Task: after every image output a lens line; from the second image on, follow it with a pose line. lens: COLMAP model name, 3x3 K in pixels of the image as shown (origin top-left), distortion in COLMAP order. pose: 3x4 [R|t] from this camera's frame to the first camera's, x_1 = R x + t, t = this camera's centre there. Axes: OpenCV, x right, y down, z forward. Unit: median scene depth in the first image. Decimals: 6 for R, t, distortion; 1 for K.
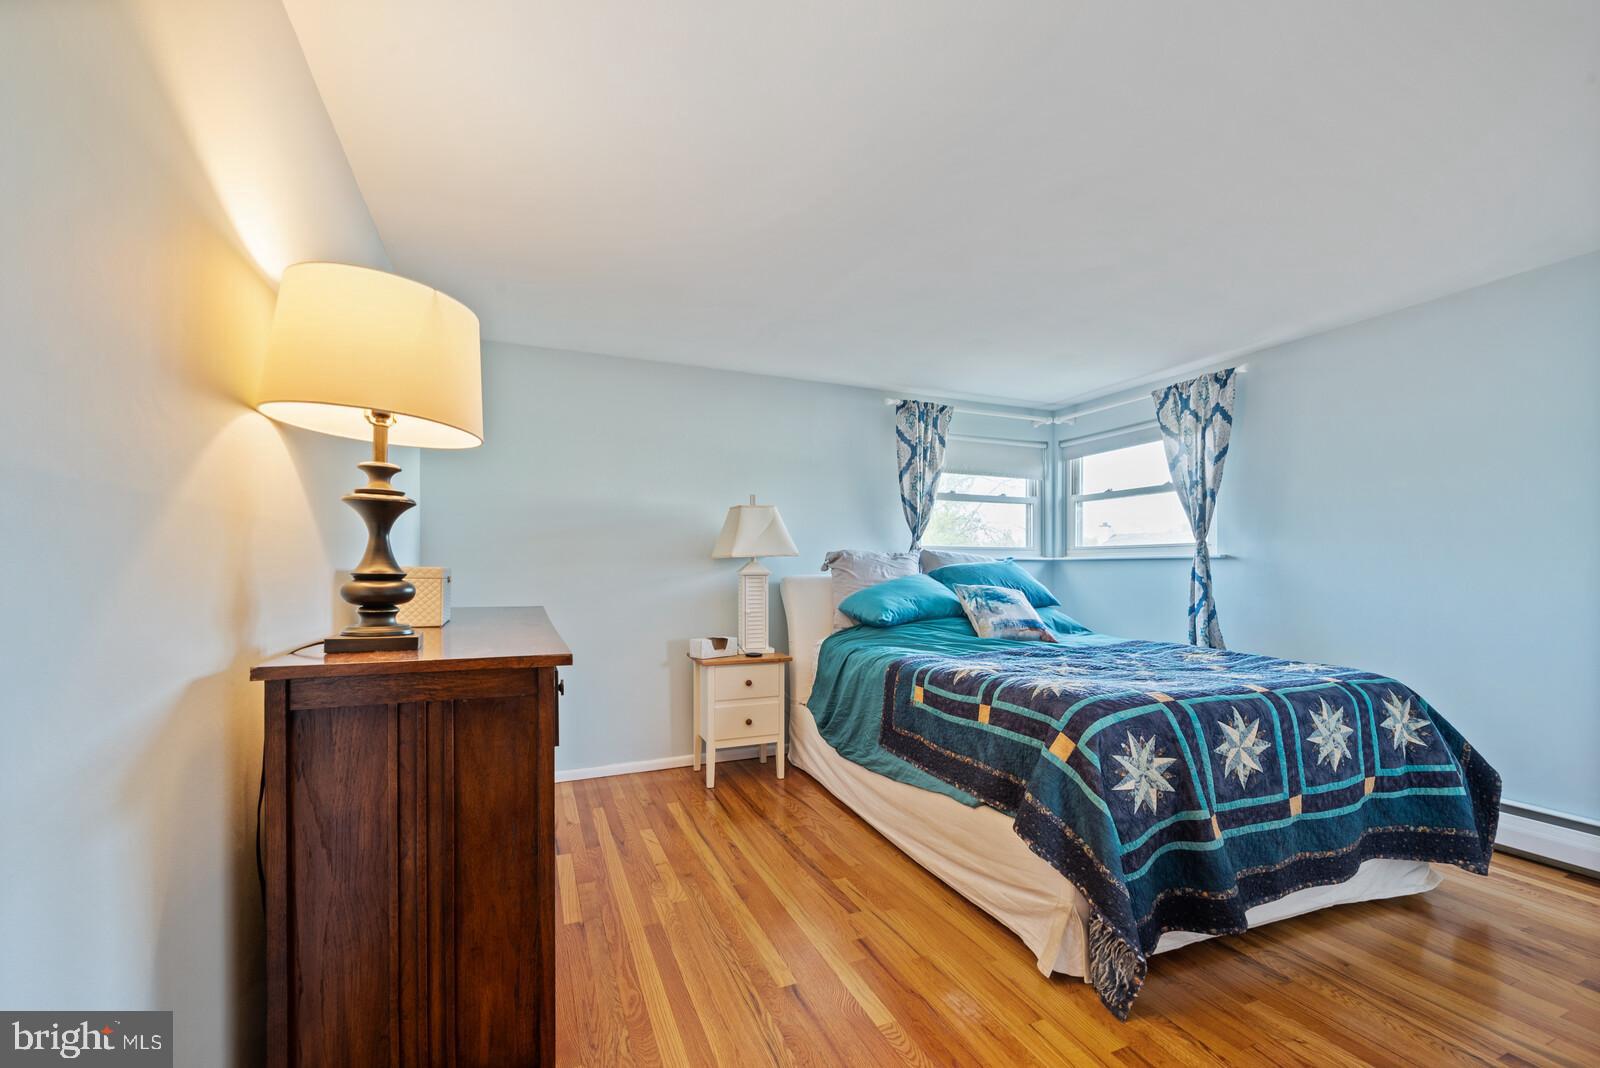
lens RADIAL K [[649.3, 0, 759.5], [0, 649.3, 580.6], [0, 0, 1]] dist [-0.001695, -0.000487]
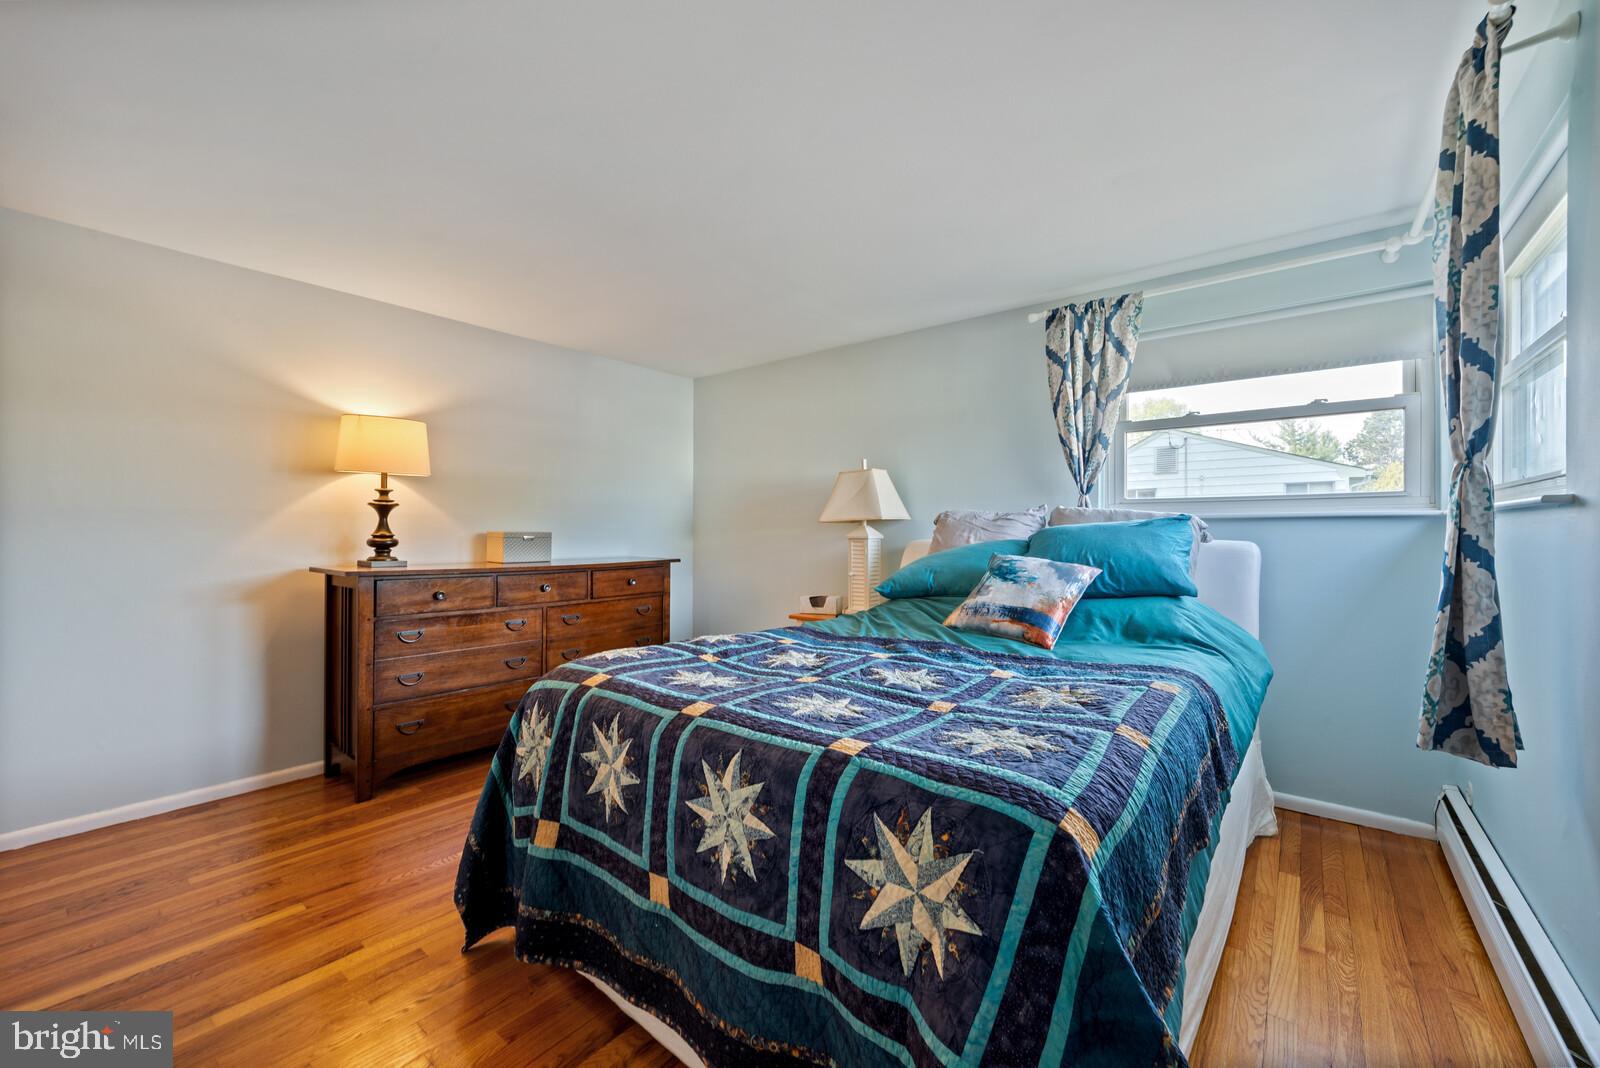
lens RADIAL K [[619.6, 0, 792.8], [0, 619.6, 527.0], [0, 0, 1]] dist [-0.013425, -0.000102]
pose [[0.499270, -0.006432, -0.866423, 0.868367], [-0.014627, 0.999767, -0.015851, -0.010445], [0.866323, 0.020587, 0.499059, 0.477586]]
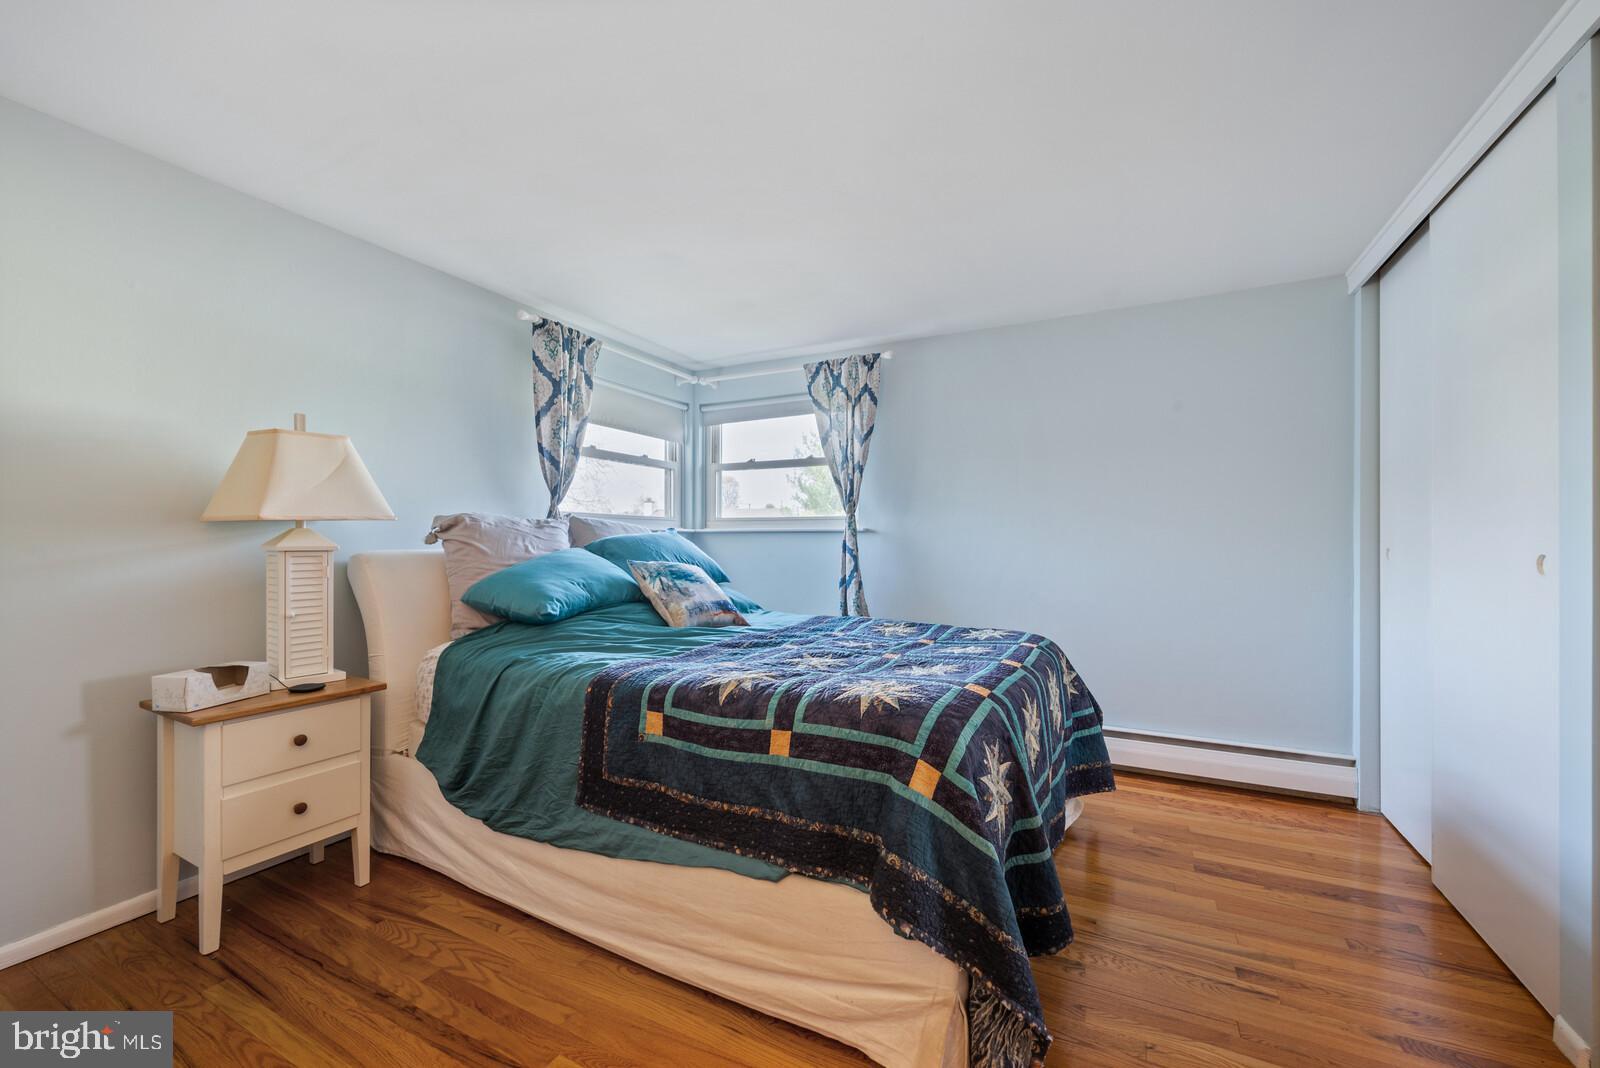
lens RADIAL K [[649.3, 0, 805.1], [0, 649.3, 544.9], [0, 0, 1]] dist [-0.001695, -0.000487]
pose [[0.739939, -0.001788, 0.672672, -0.077003], [0.010235, 0.999911, -0.008600, -0.004879], [-0.672597, 0.013248, 0.739891, 0.297707]]
